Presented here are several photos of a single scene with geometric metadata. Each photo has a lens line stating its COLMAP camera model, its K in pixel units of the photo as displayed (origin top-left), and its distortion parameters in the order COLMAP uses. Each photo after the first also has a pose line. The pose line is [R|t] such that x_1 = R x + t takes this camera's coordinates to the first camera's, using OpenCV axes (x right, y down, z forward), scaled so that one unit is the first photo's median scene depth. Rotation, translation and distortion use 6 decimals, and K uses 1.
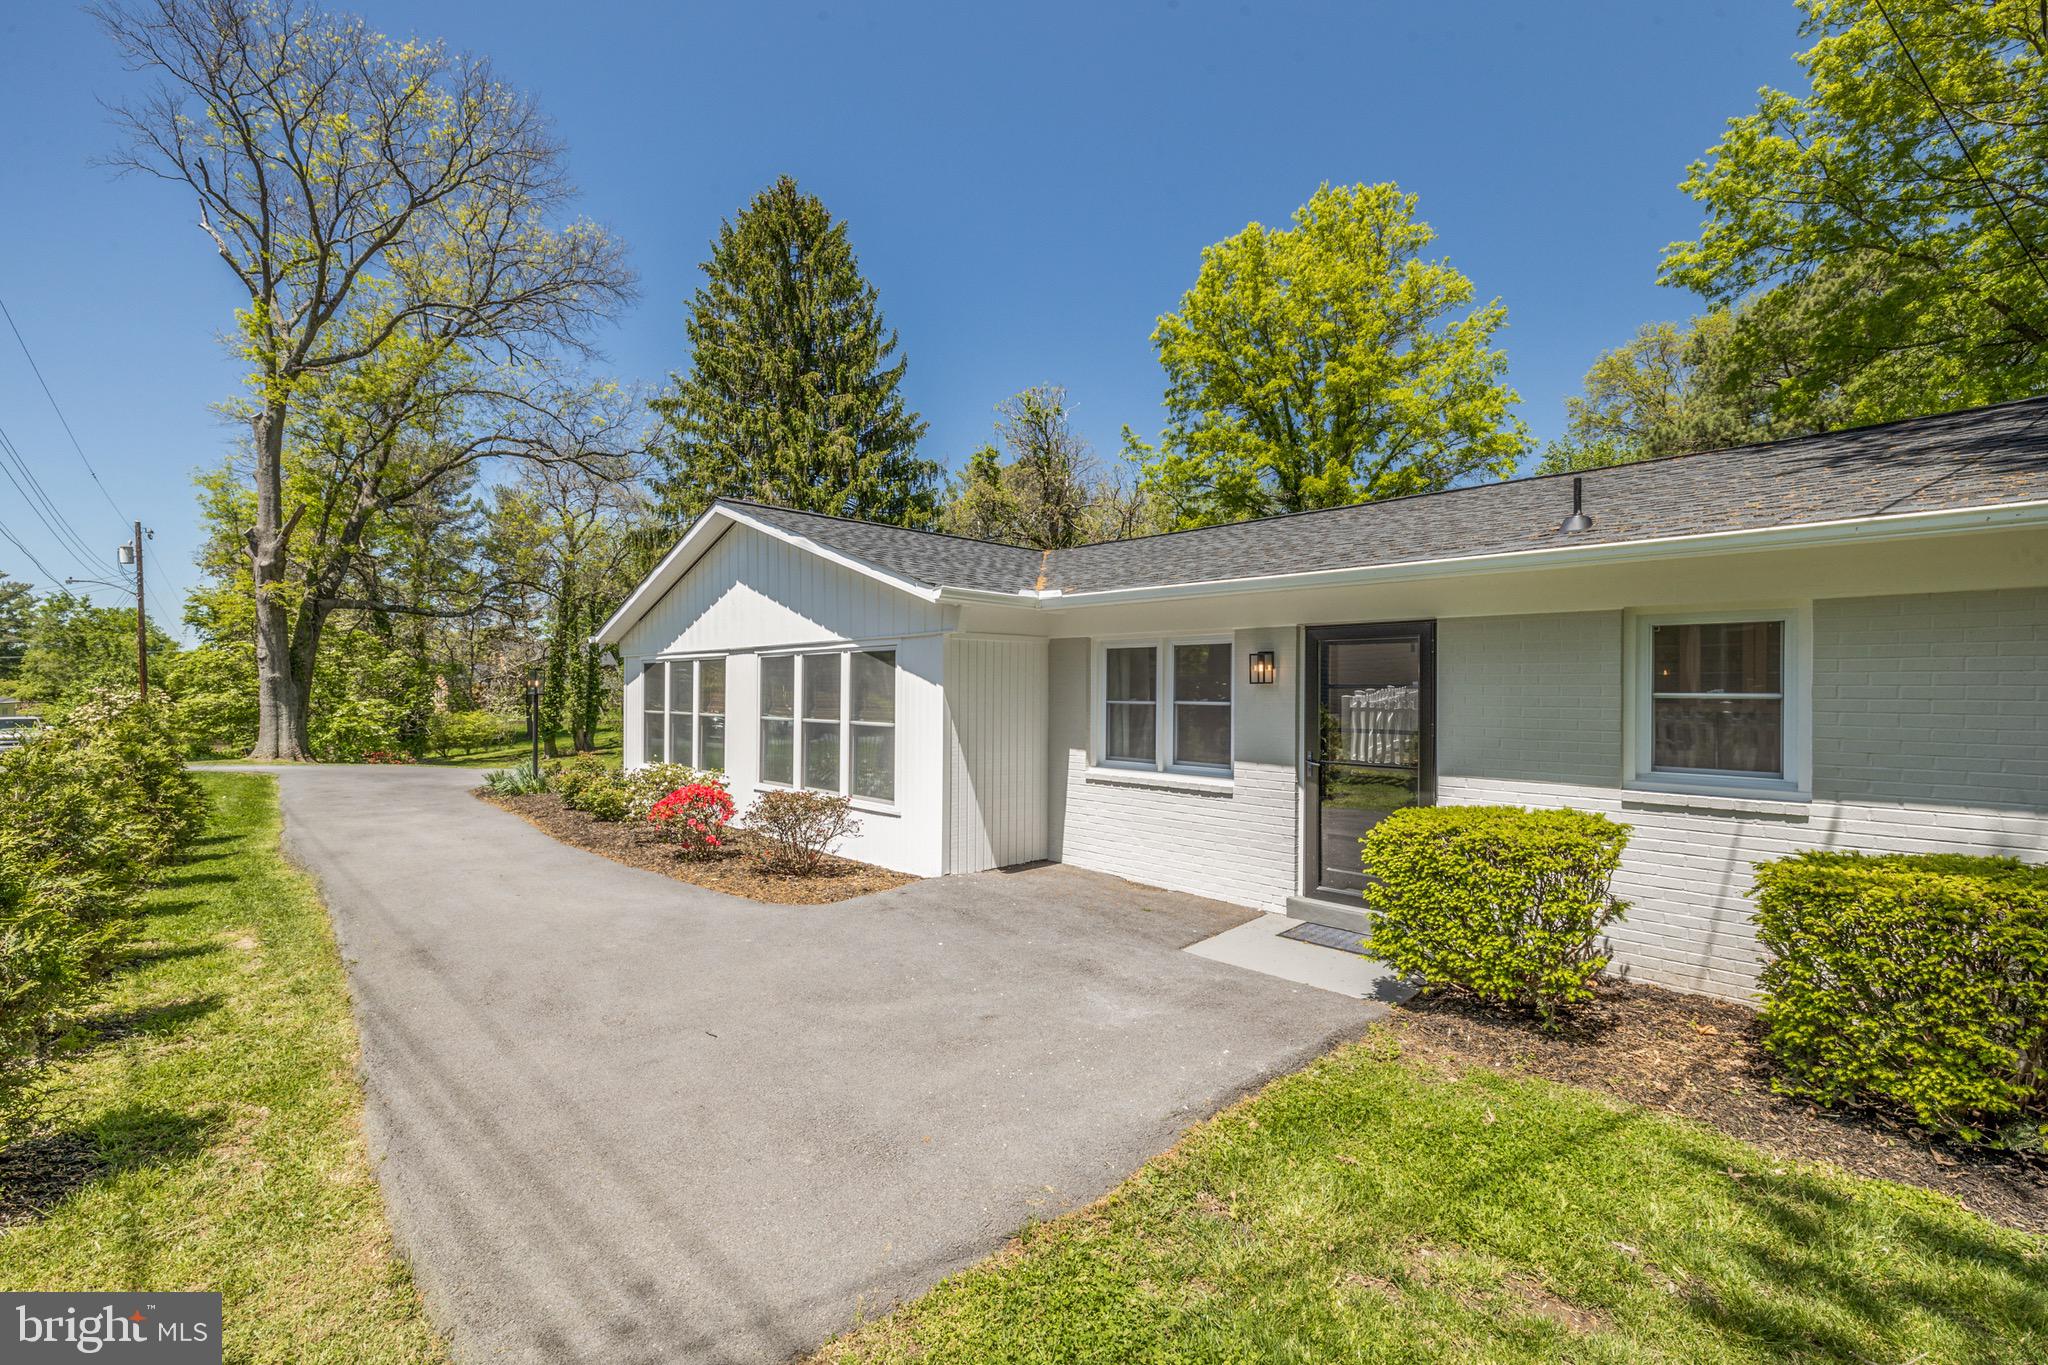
lens RADIAL K [[852.3, 0, 1021.1], [0, 852.3, 685.5], [0, 0, 1]] dist [-0.000936, 0.000007]
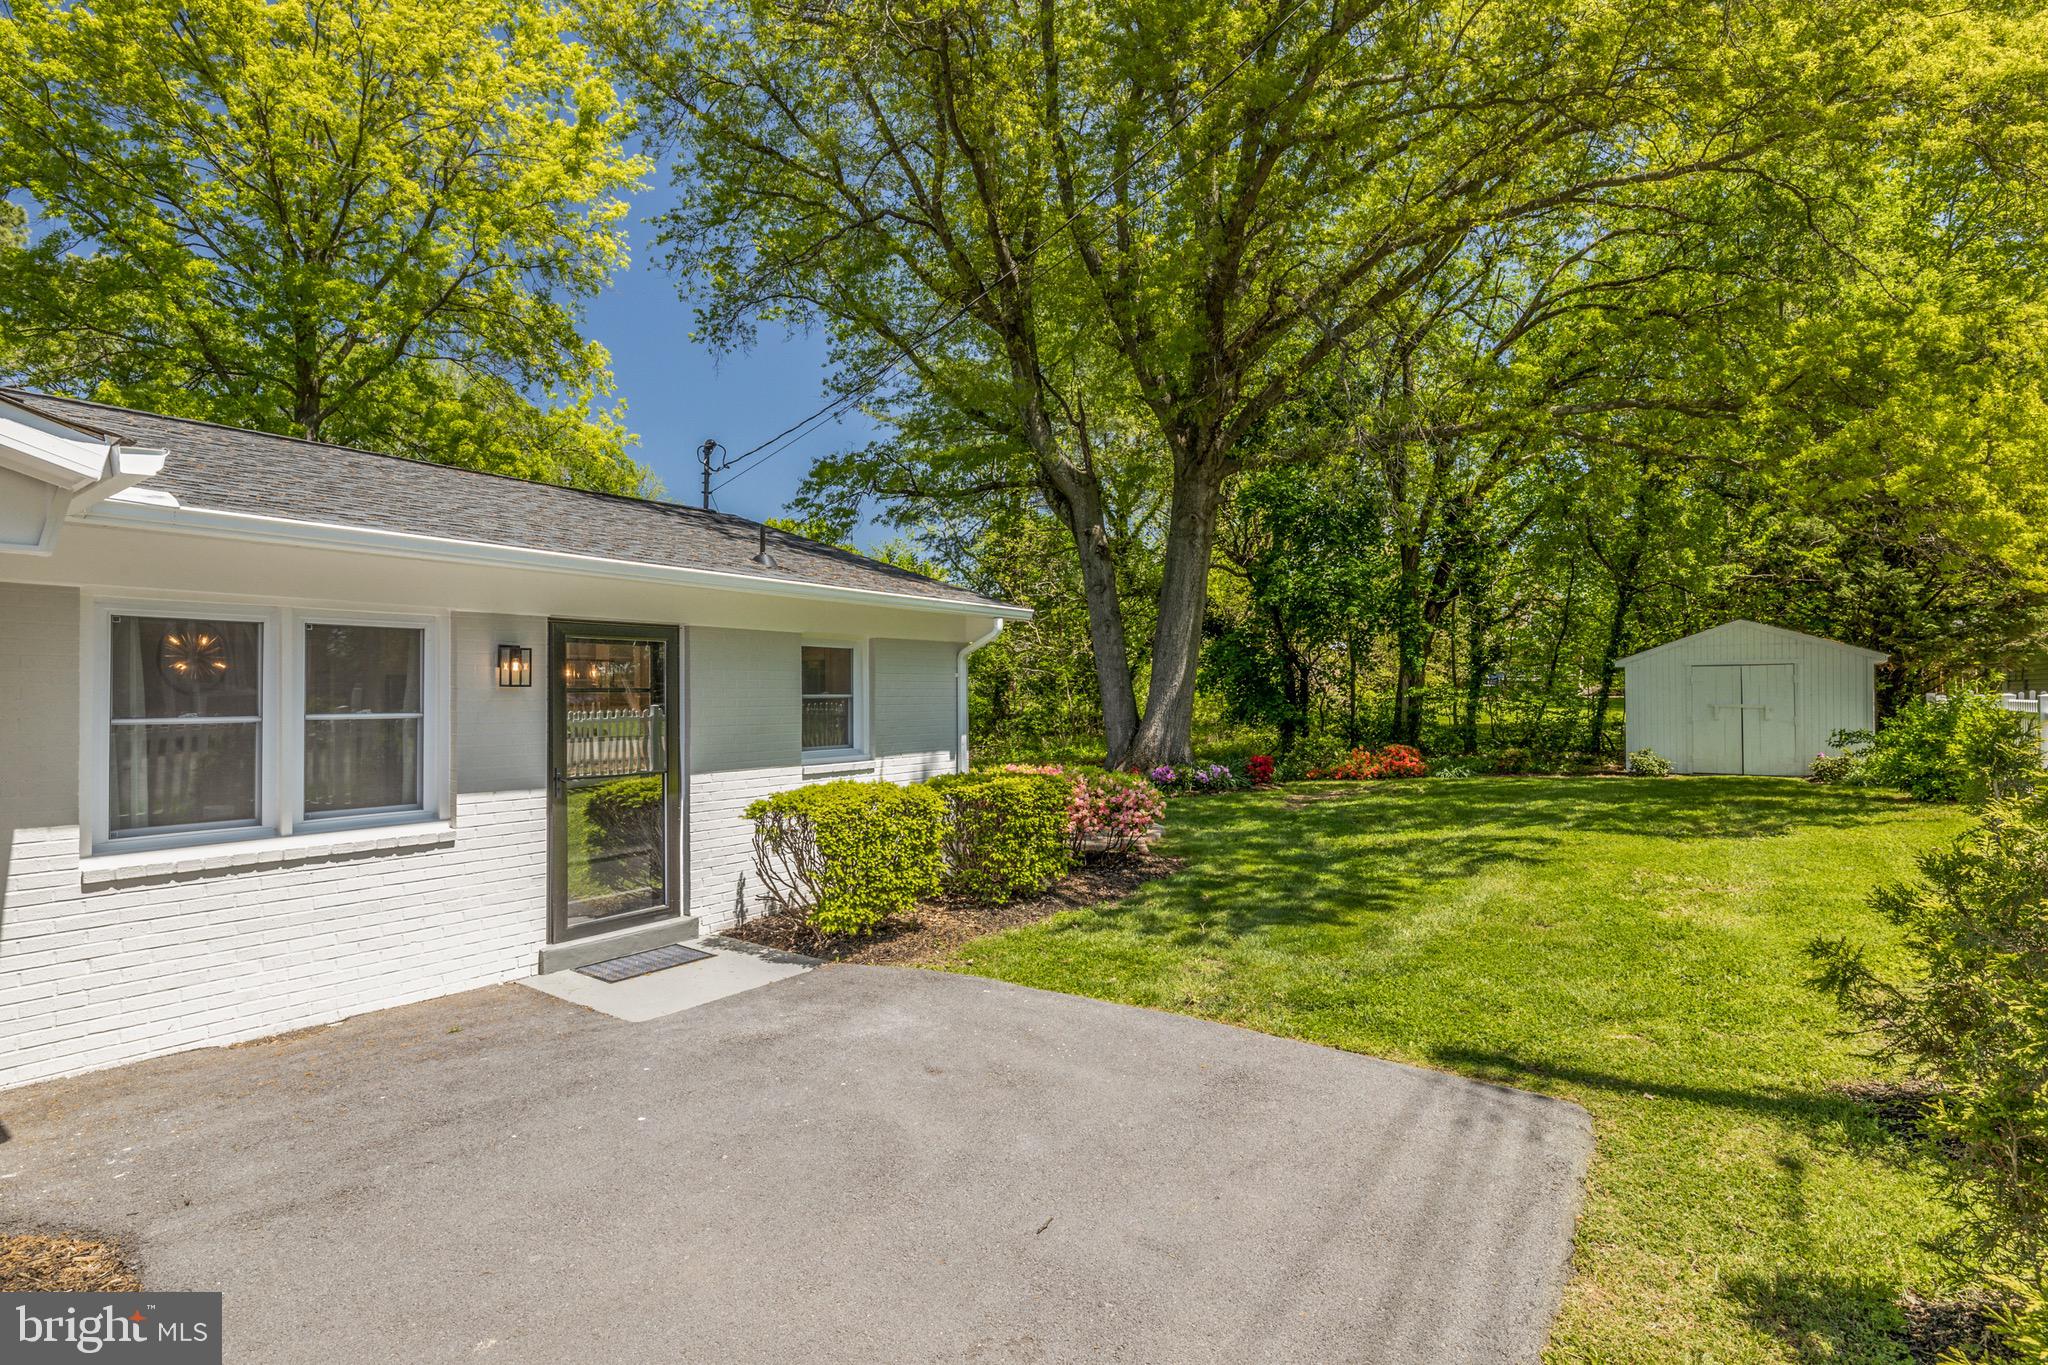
lens RADIAL K [[964.6, 0, 1024.0], [0, 964.6, 682.5], [0, 0, 1]] dist [-0.001096, -0.000218]
pose [[-0.168087, 0.009895, 0.985723, -0.760842], [0.002417, 0.999951, -0.009626, 0.003947], [-0.985769, 0.000765, -0.168102, 0.798304]]
